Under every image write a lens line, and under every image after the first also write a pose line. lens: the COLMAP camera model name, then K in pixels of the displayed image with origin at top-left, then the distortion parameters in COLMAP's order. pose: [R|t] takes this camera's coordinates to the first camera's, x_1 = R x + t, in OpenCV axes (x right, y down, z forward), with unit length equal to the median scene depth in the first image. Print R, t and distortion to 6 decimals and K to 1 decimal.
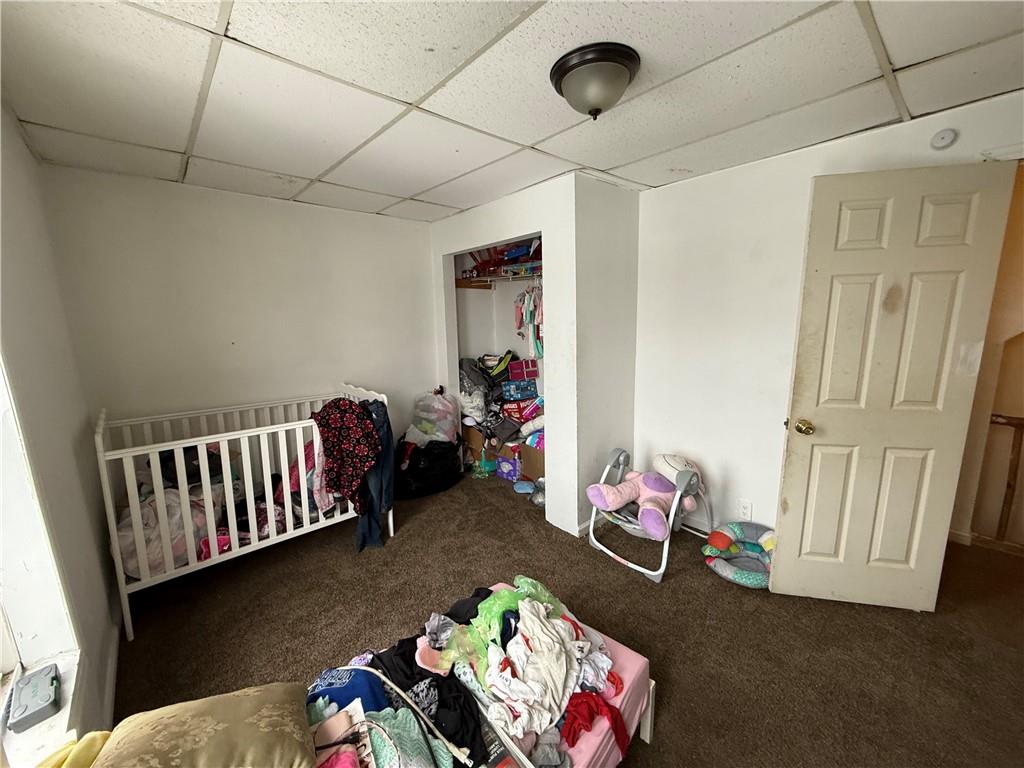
lens RADIAL K [[414.0, 0, 511.2], [0, 414.0, 380.6], [0, 0, 1]] dist [-0.000369, 0.000097]
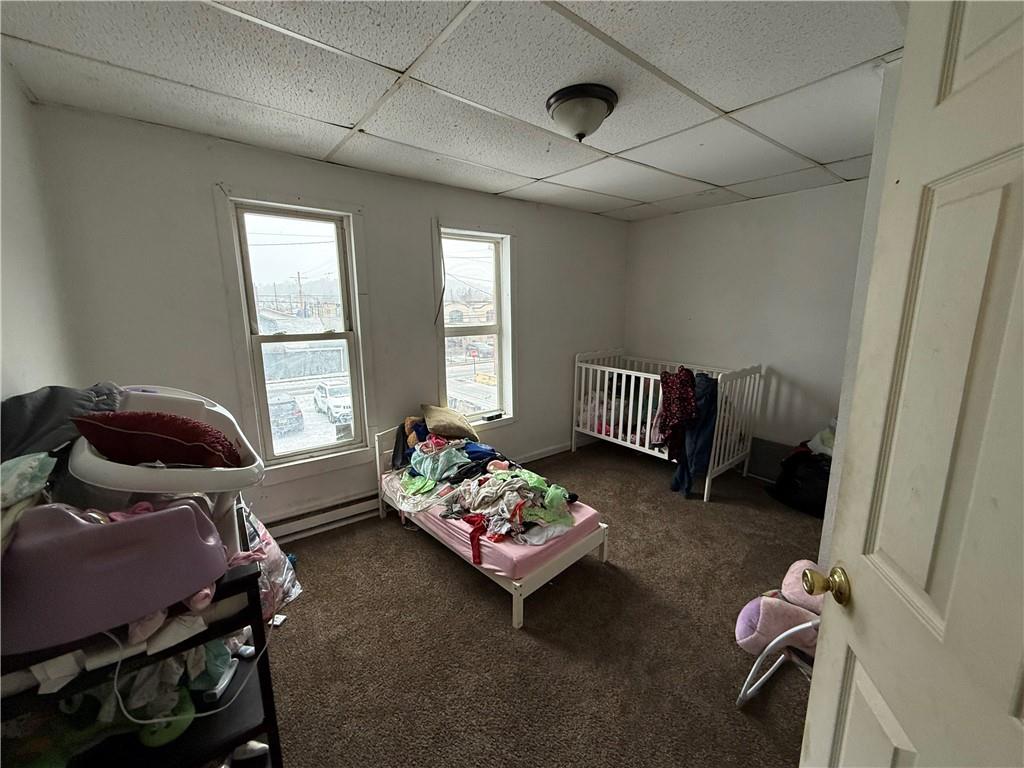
lens RADIAL K [[414.0, 0, 511.2], [0, 414.0, 380.6], [0, 0, 1]] dist [-0.000369, 0.000097]
pose [[-0.059087, 0.221174, -0.973443, 0.977416], [-0.136581, 0.964185, 0.227361, -0.148777], [0.988865, 0.146388, -0.026762, 0.616513]]
